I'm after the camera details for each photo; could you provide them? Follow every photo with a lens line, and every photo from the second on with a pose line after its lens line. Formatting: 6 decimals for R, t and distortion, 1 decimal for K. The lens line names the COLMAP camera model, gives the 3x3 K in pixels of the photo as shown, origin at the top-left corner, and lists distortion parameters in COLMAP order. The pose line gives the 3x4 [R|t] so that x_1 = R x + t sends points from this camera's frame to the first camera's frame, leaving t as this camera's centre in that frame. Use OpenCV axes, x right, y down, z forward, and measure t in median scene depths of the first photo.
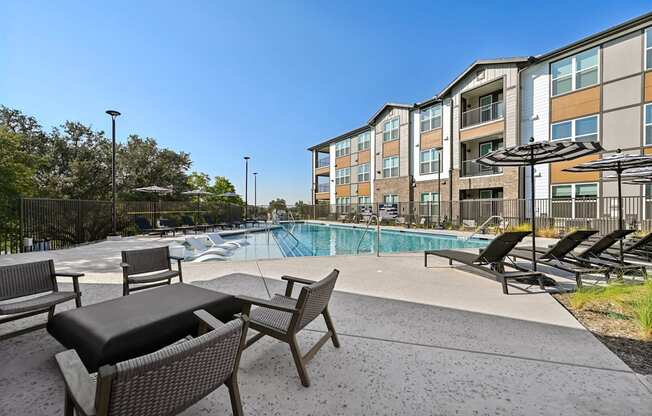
lens RADIAL K [[253.4, 0, 313.9], [0, 253.4, 209.1], [0, 0, 1]] dist [0.002782, 0.000289]
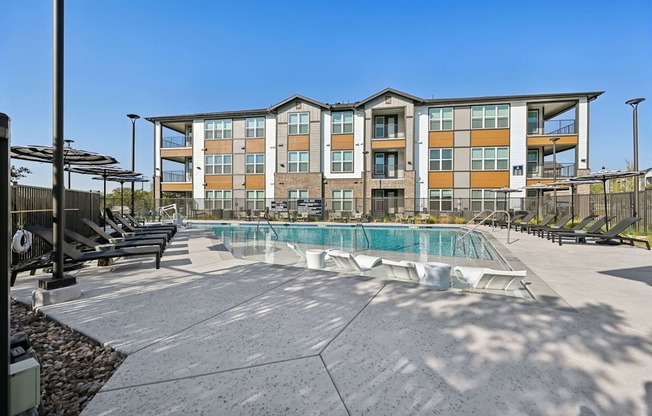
lens RADIAL K [[253.4, 0, 323.7], [0, 253.4, 205.0], [0, 0, 1]] dist [0.002782, 0.000289]
pose [[0.662698, 0.007376, 0.748851, -0.391233], [-0.003531, 0.999971, -0.006726, 0.007844], [-0.748879, 0.001813, 0.662705, 0.307493]]
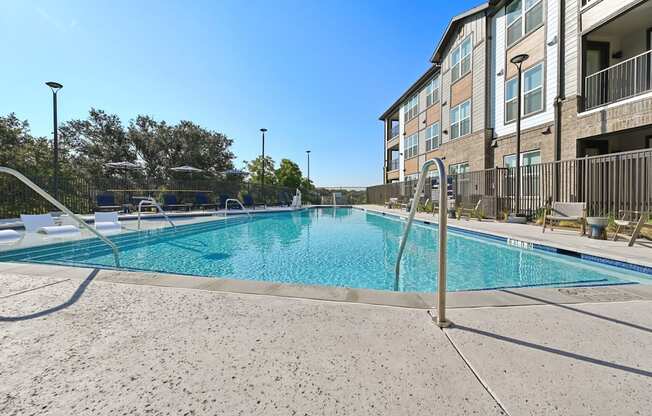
lens RADIAL K [[253.4, 0, 320.4], [0, 253.4, 199.4], [0, 0, 1]] dist [0.002782, 0.000289]
pose [[0.901505, 0.004466, -0.432745, 0.286742], [0.001901, 0.999896, 0.014280, 0.023048], [0.432764, -0.013696, 0.901403, 0.303195]]
